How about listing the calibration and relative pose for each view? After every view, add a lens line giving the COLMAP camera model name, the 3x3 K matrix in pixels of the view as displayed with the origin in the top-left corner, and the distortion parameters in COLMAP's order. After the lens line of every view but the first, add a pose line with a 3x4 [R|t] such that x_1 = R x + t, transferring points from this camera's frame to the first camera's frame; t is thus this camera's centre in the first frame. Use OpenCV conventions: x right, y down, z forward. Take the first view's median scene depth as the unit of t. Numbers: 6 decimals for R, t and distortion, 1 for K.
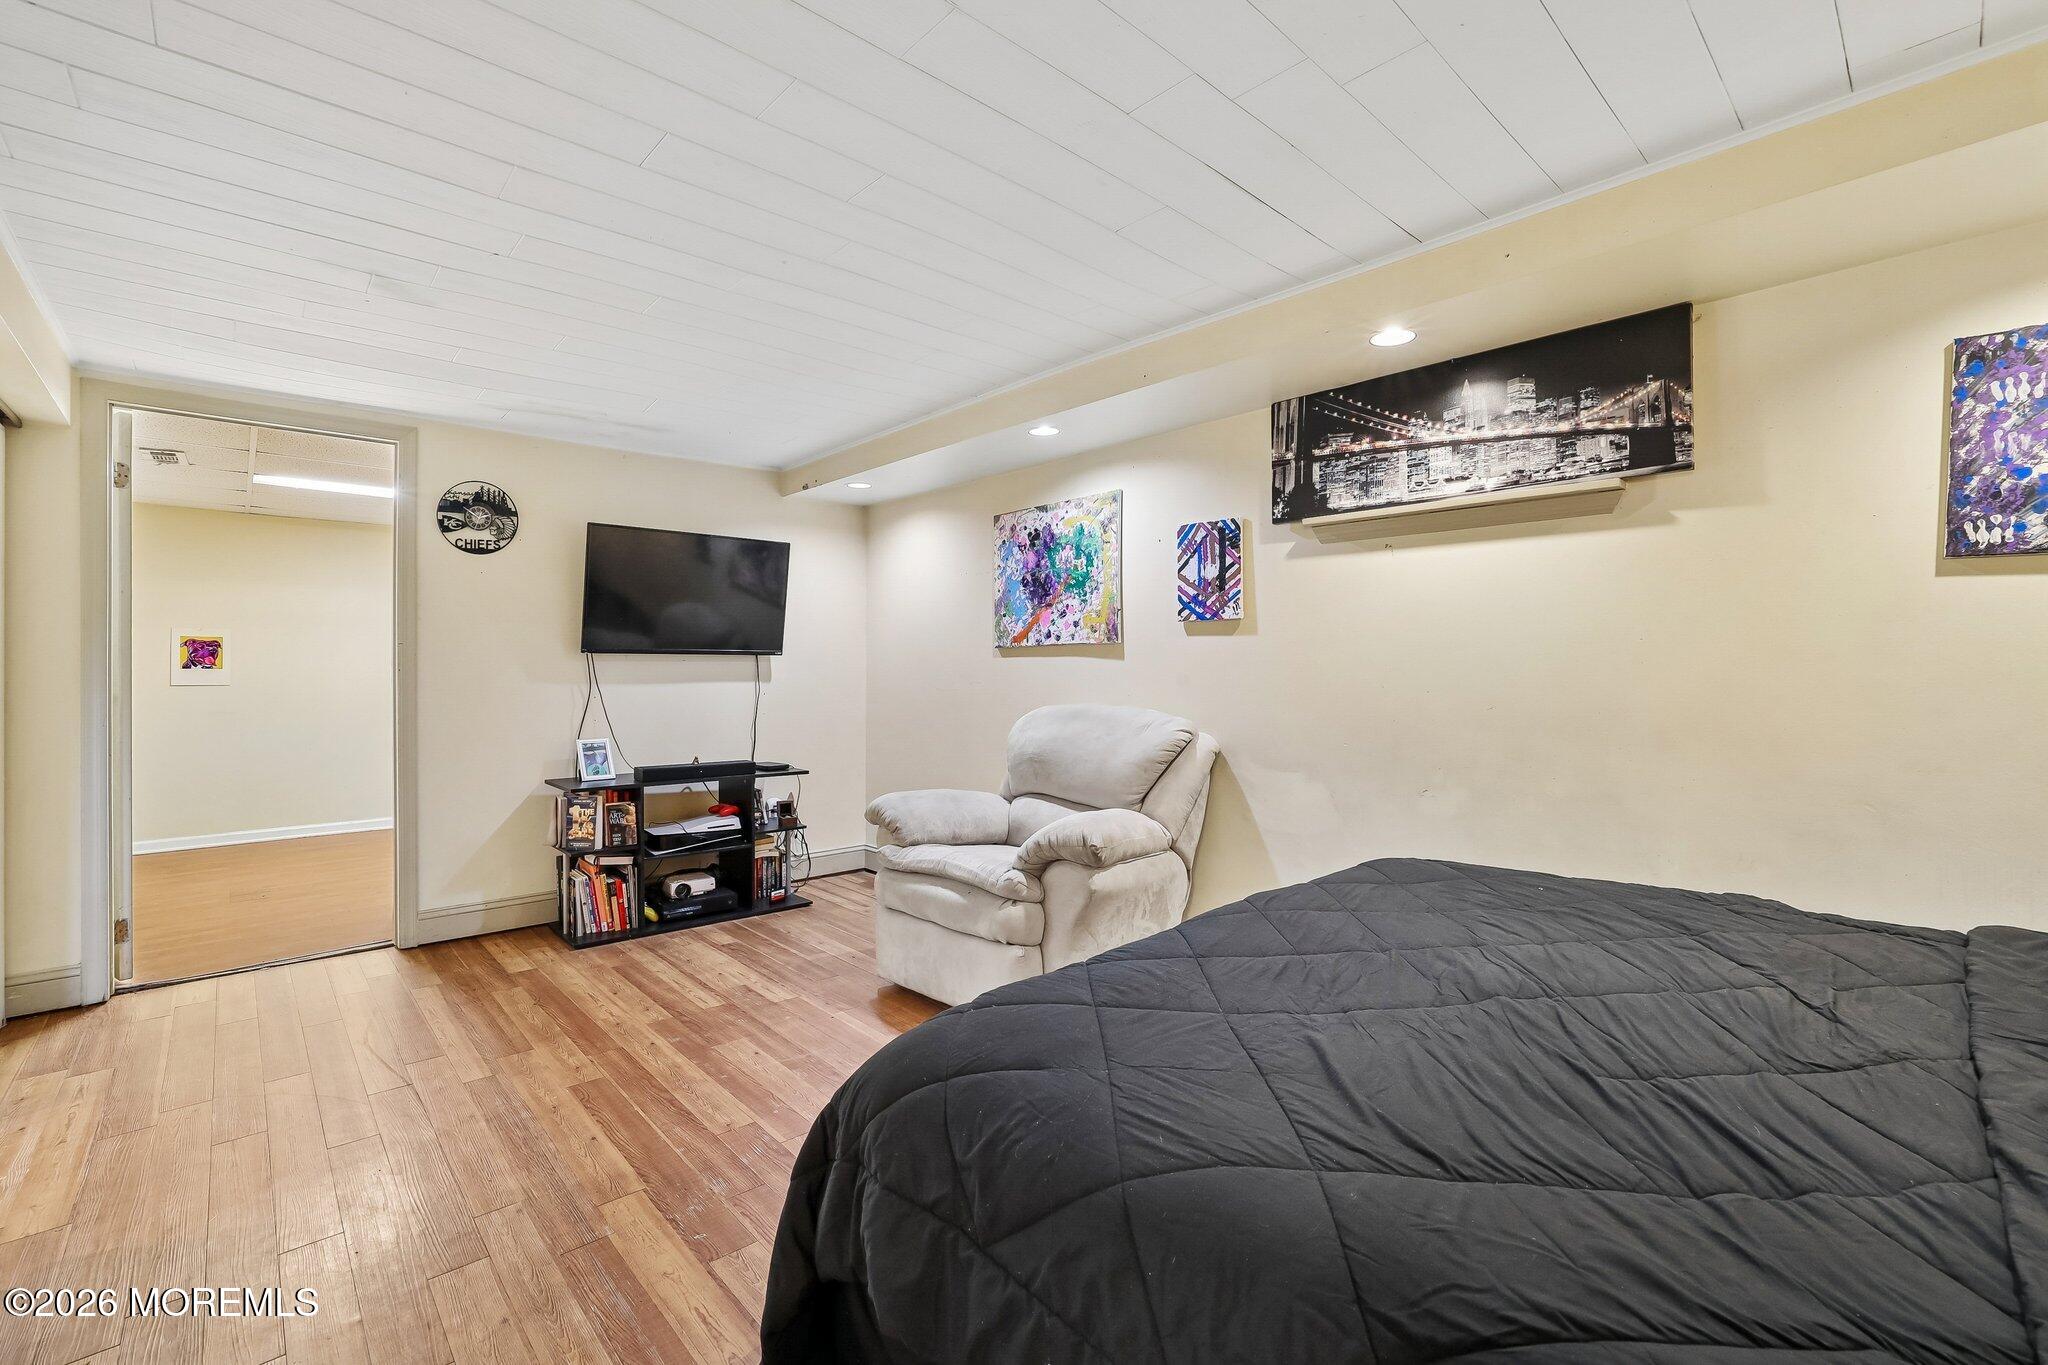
lens RADIAL K [[898.2, 0, 1023.6], [0, 898.2, 676.4], [0, 0, 1]] dist [-0.040050, 0.009254]
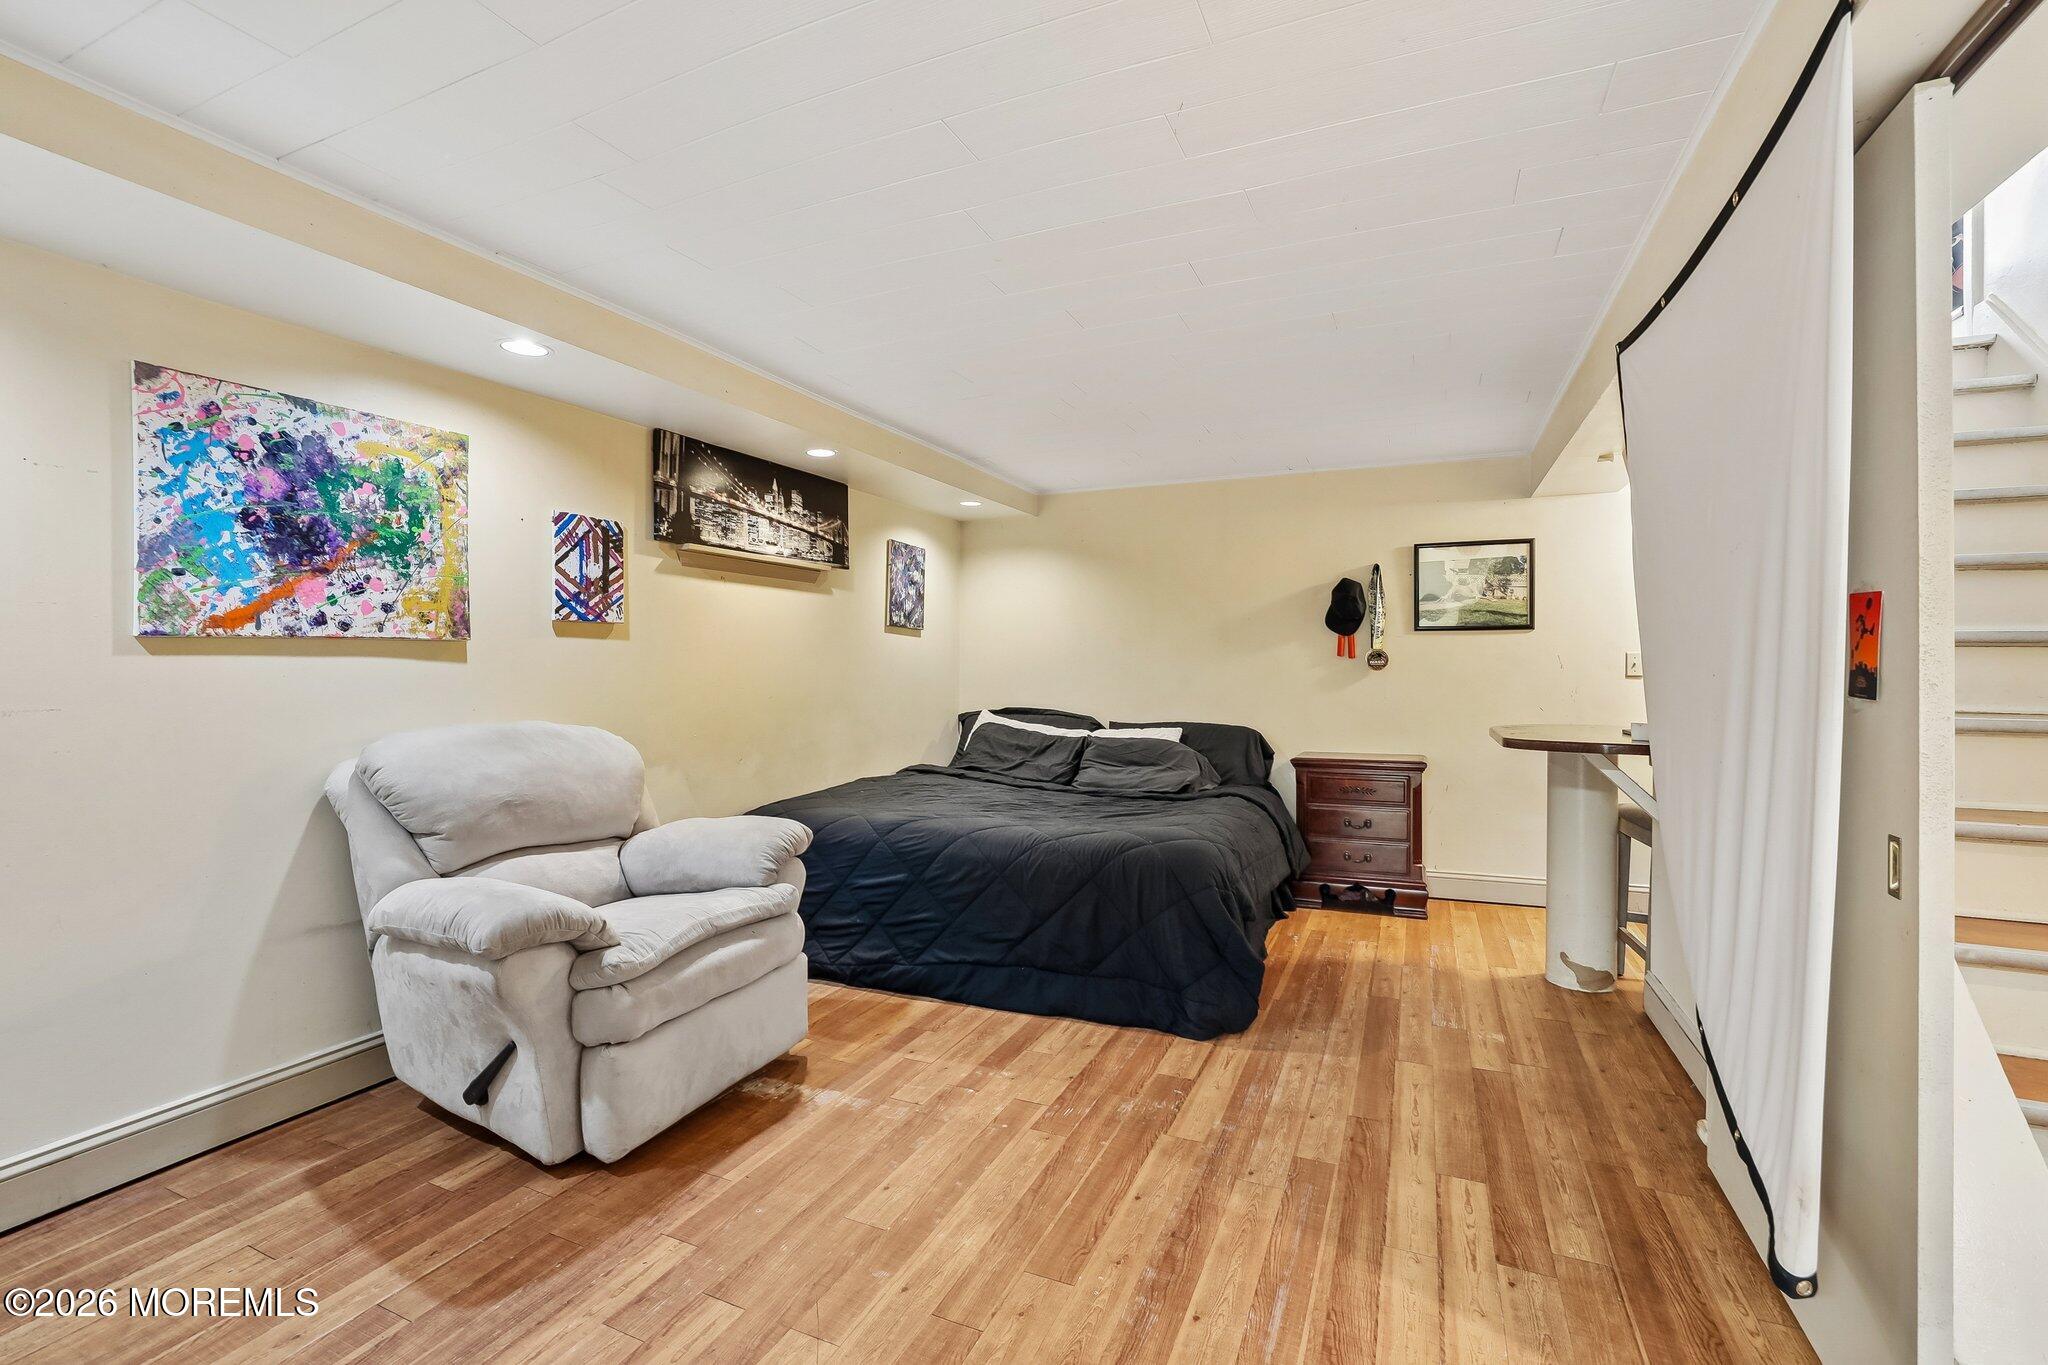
lens RADIAL K [[898.2, 0, 1014.2], [0, 898.2, 682.6], [0, 0, 1]] dist [-0.040050, 0.009254]
pose [[-0.393482, -0.018703, 0.919142, -0.831620], [0.008631, 0.999674, 0.024036, -0.017567], [-0.919292, 0.017391, -0.393192, 0.964143]]
